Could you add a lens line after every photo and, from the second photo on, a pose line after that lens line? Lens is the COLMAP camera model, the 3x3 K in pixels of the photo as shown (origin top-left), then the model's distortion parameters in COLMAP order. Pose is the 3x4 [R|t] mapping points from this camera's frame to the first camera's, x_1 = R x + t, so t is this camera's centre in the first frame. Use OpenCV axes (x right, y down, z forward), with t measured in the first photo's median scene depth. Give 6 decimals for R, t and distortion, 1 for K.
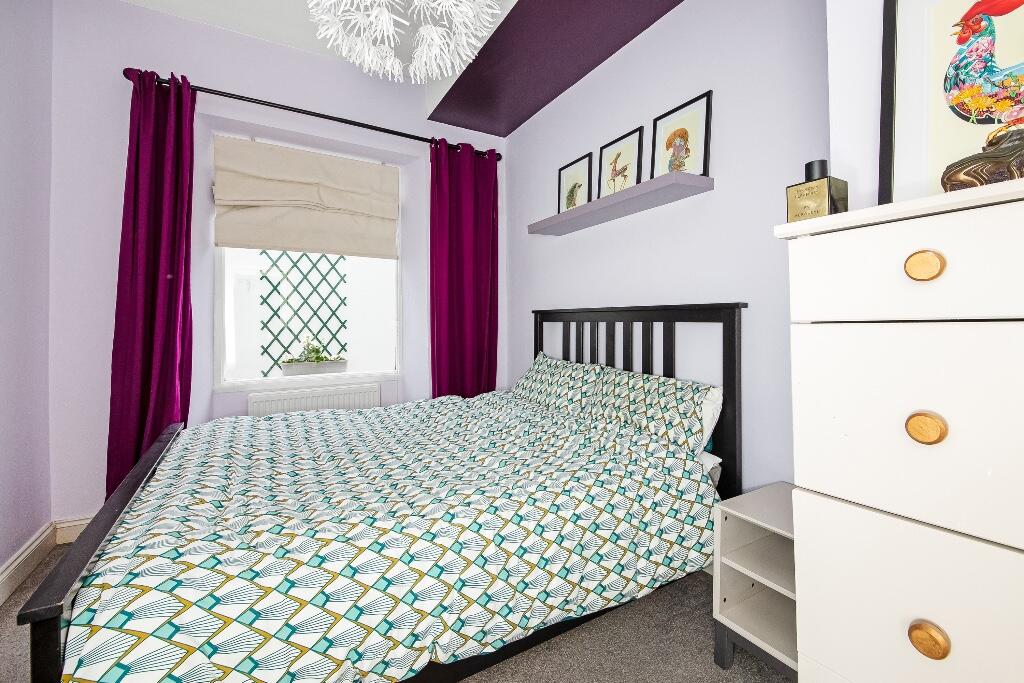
lens RADIAL K [[426.5, 0, 513.2], [0, 426.5, 318.6], [0, 0, 1]] dist [0.000030, 0.000013]
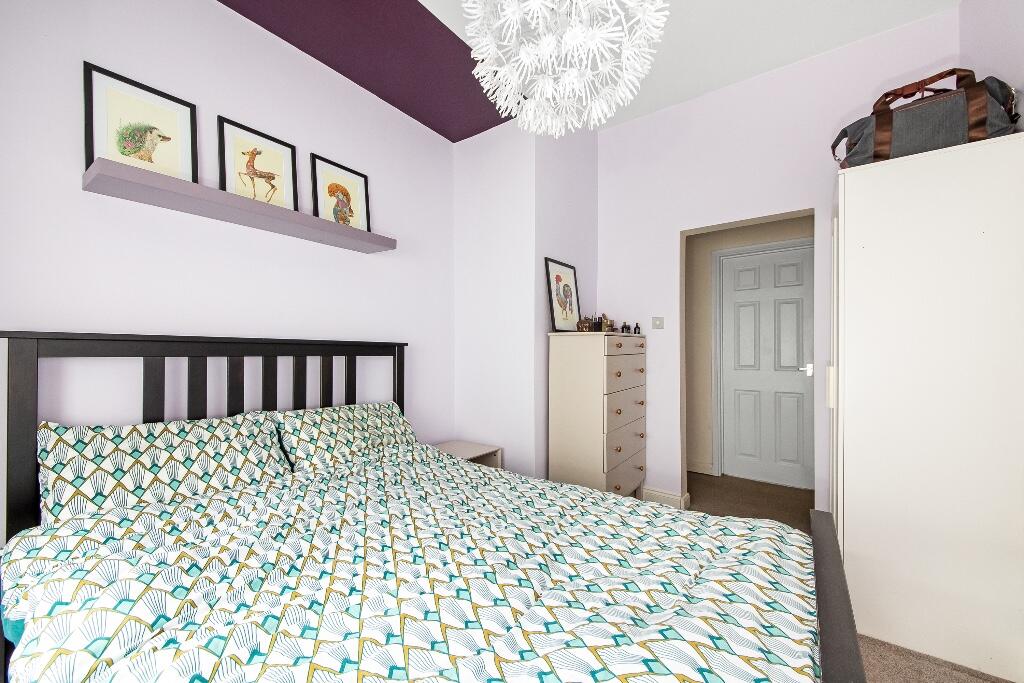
lens RADIAL K [[393.2, 0, 512.0], [0, 393.2, 341.5], [0, 0, 1]] dist [0.018476, -0.016048]
pose [[-0.411041, 0.024153, 0.911297, -0.589431], [-0.007983, 0.999515, -0.030092, -0.001626], [-0.911582, -0.019644, -0.410649, 0.799109]]
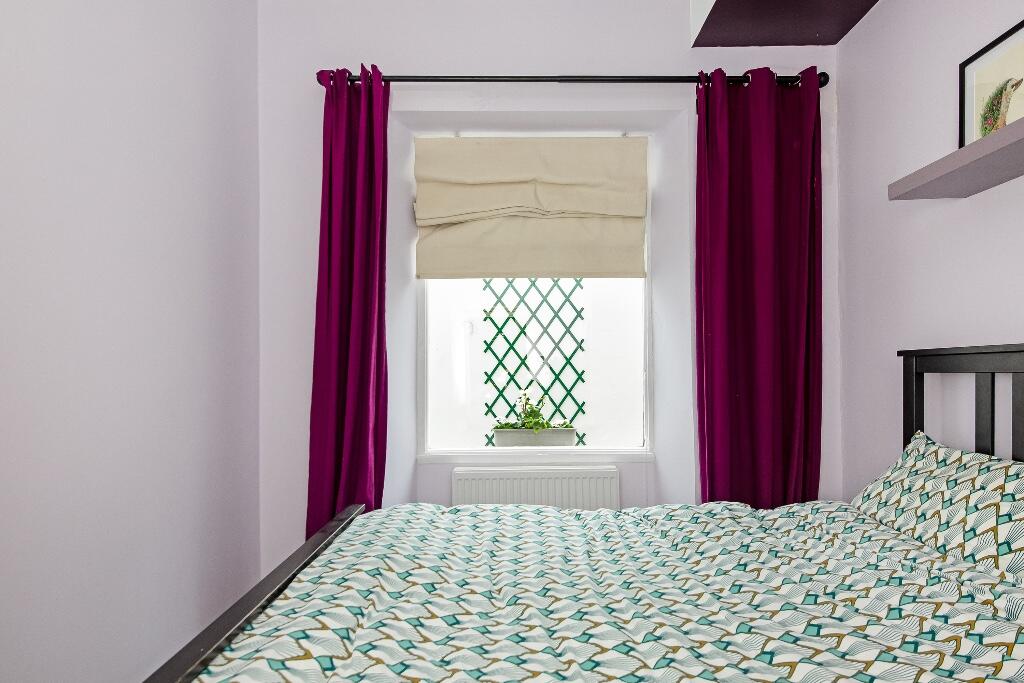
lens RADIAL K [[571.8, 0, 516.4], [0, 571.8, 370.5], [0, 0, 1]] dist [0.033293, -0.031300]
pose [[0.866677, -0.004500, -0.498849, -0.008675], [0.006755, 0.999973, 0.002715, -0.000520], [0.498823, -0.005723, 0.866685, 0.181246]]
